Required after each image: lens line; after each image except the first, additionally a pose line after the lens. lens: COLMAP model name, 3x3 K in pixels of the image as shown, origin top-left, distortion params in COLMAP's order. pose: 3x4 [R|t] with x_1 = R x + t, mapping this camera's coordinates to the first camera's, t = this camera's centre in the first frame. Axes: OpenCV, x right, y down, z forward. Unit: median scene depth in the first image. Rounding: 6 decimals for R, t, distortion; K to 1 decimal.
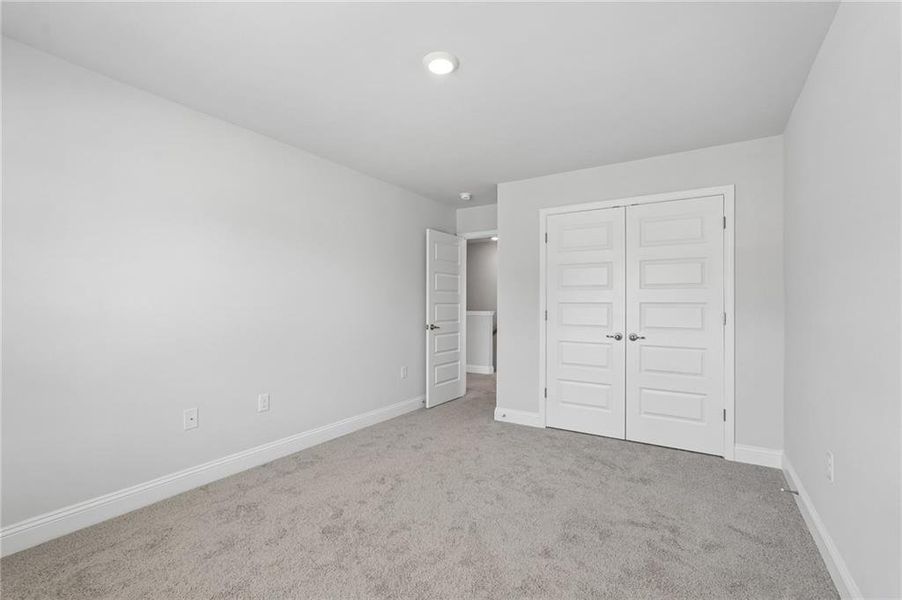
lens RADIAL K [[400.8, 0, 449.5], [0, 400.8, 301.5], [0, 0, 1]] dist [-0.001536, 0.000082]
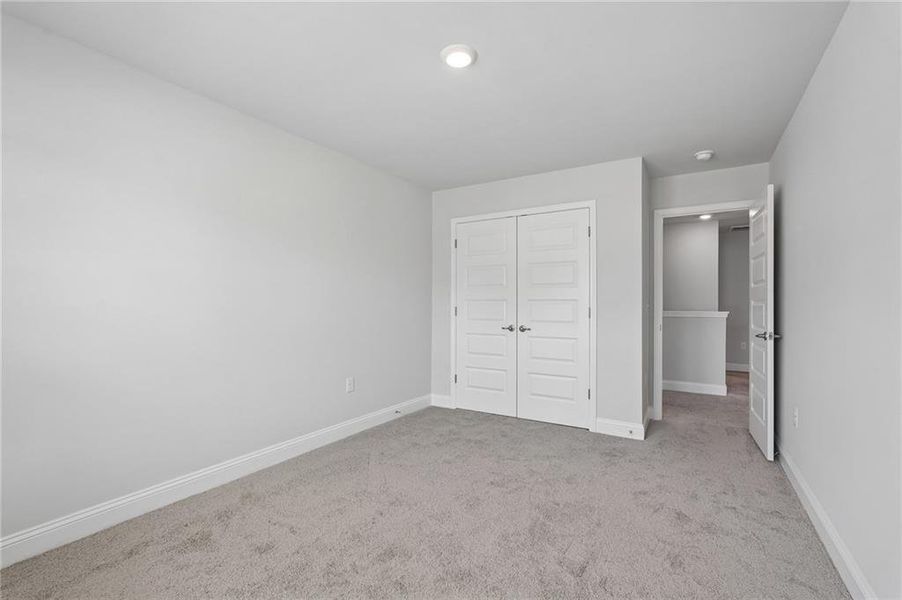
lens RADIAL K [[400.8, 0, 449.5], [0, 400.8, 301.5], [0, 0, 1]] dist [-0.001536, 0.000082]
pose [[0.999974, -0.005759, -0.004407, 0.246348], [0.005788, 0.999961, 0.006628, -0.000034], [0.004369, -0.006653, 0.999968, -0.166408]]
